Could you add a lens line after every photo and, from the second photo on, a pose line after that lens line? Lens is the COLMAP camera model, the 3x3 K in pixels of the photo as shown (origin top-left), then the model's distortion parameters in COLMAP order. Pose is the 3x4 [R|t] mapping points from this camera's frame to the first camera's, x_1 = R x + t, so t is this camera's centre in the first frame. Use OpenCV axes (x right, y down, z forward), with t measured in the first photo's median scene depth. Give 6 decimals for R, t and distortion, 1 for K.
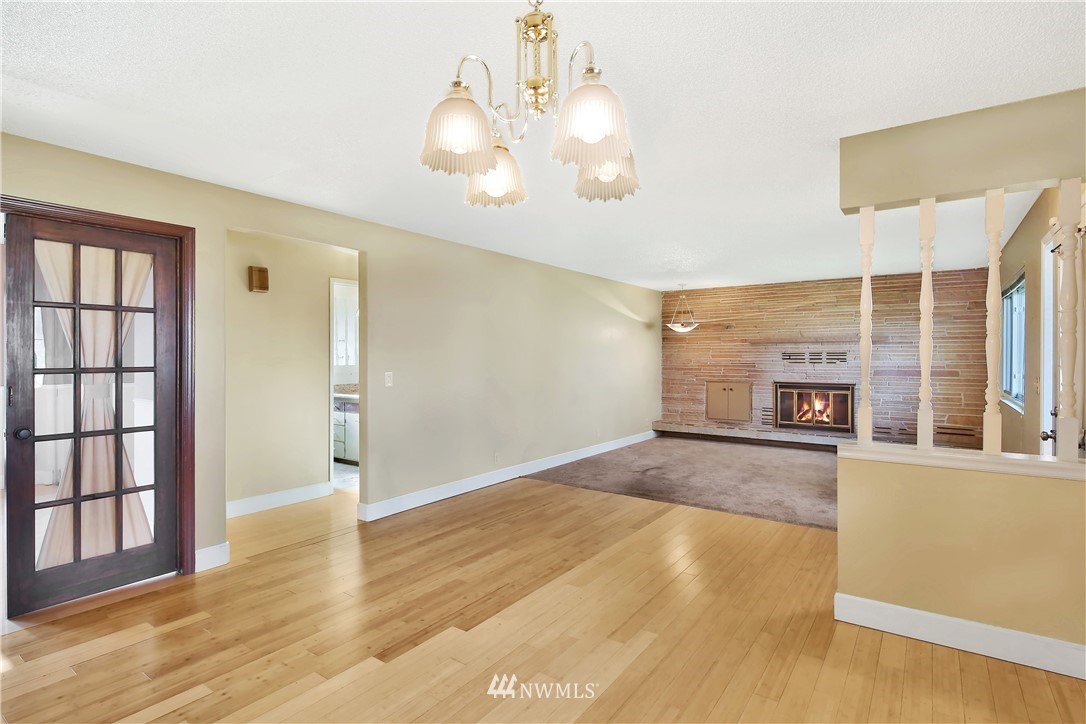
lens RADIAL K [[543.1, 0, 535.9], [0, 543.1, 363.2], [0, 0, 1]] dist [0.003034, -0.002955]
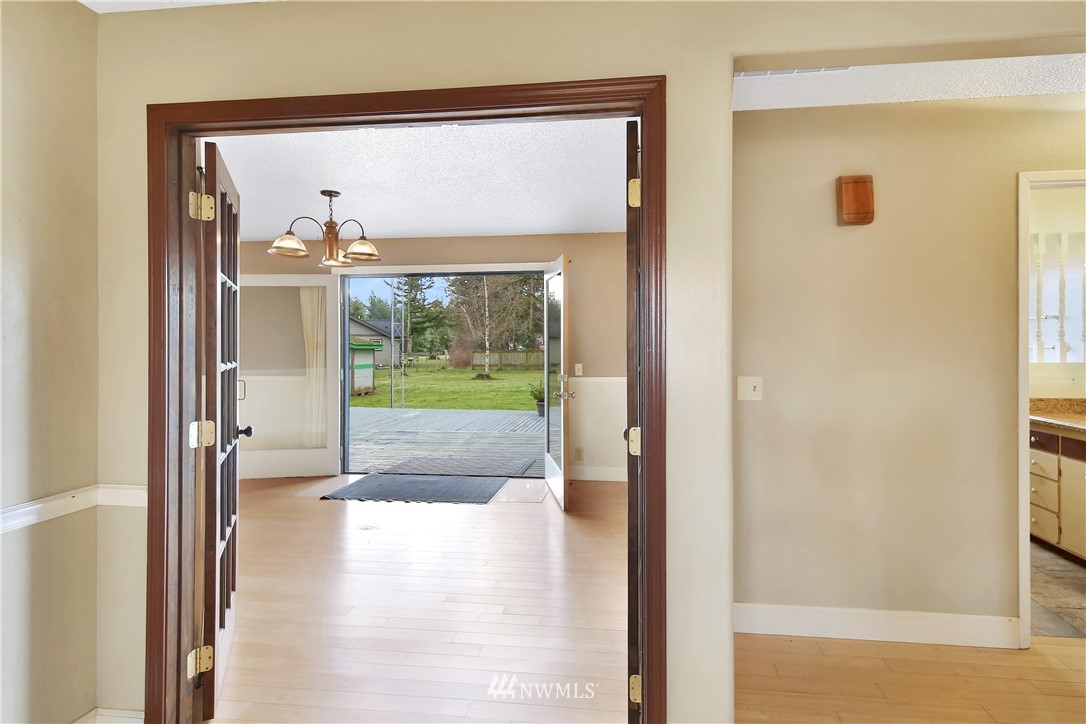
lens RADIAL K [[543.1, 0, 554.3], [0, 543.1, 344.6], [0, 0, 1]] dist [0.003034, -0.002955]
pose [[0.476950, -0.007540, -0.878898, -0.269352], [-0.007574, 0.999891, -0.012688, -0.008690], [0.878898, 0.012708, 0.476840, 0.709019]]
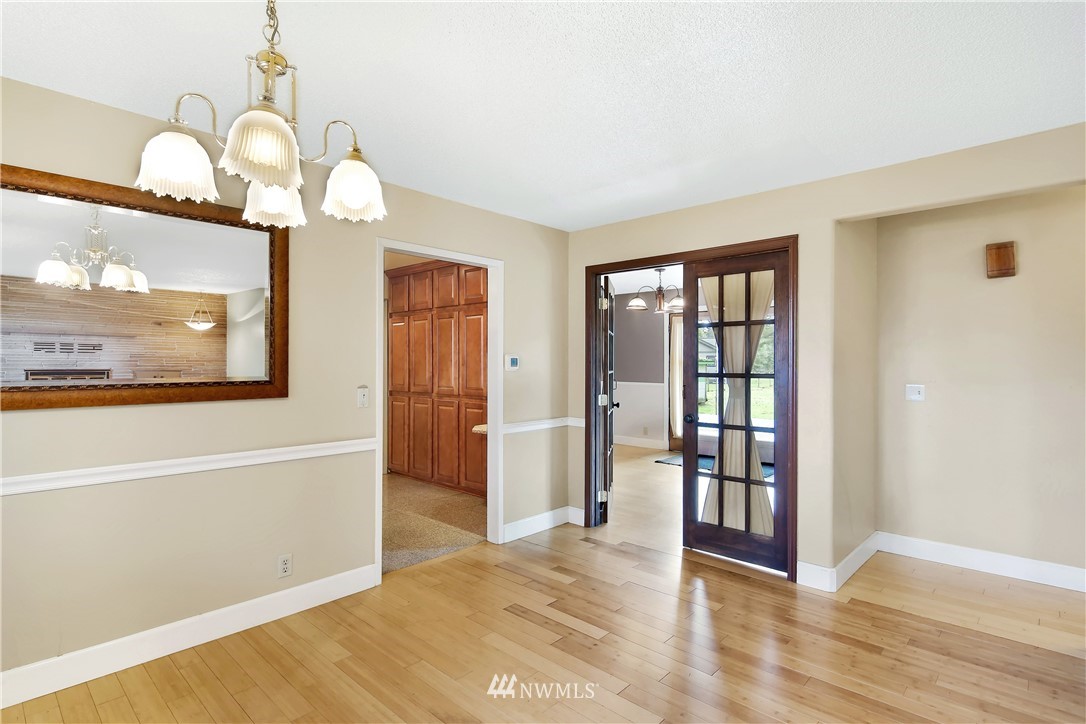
lens RADIAL K [[543.1, 0, 549.0], [0, 543.1, 362.0], [0, 0, 1]] dist [0.003034, -0.002955]
pose [[-0.117488, -0.005013, -0.993062, 0.416404], [-0.013466, 0.999903, -0.003454, -0.006517], [0.992983, 0.012967, -0.117545, 0.680187]]
